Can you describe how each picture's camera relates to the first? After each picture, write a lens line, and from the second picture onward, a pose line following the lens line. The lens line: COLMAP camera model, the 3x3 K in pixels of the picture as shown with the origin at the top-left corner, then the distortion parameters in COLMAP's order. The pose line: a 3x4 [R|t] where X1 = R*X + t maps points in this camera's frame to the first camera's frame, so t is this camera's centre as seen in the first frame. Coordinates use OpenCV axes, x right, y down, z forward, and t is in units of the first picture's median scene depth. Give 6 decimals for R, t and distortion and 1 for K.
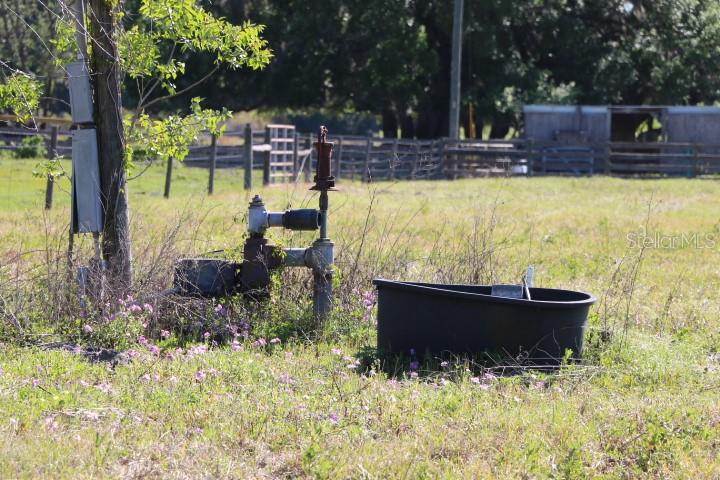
lens RADIAL K [[4480.8, 0, 360.0], [0, 4480.8, 240.0], [0, 0, 1]] dist [3.880033, -3.613397]
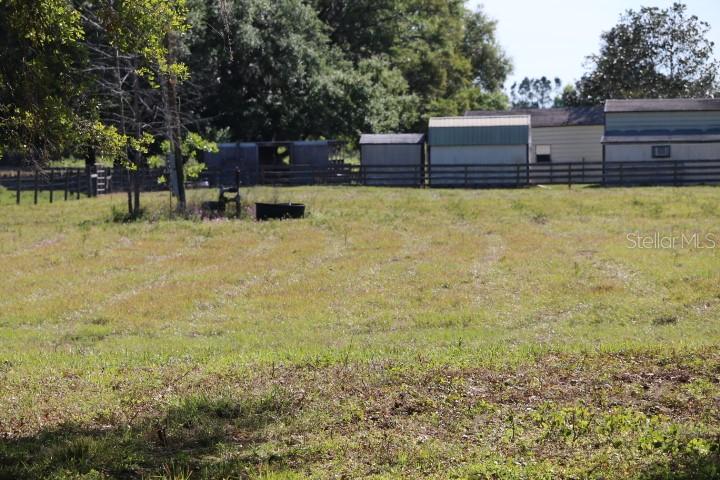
lens RADIAL K [[4480.8, 0, 360.0], [0, 4480.8, 240.0], [0, 0, 1]] dist [3.880033, -3.613397]
pose [[0.995143, -0.047836, 0.086040, -0.060914], [0.048250, 0.998832, -0.002745, 0.013933], [-0.085808, 0.006883, 0.996288, -0.744787]]
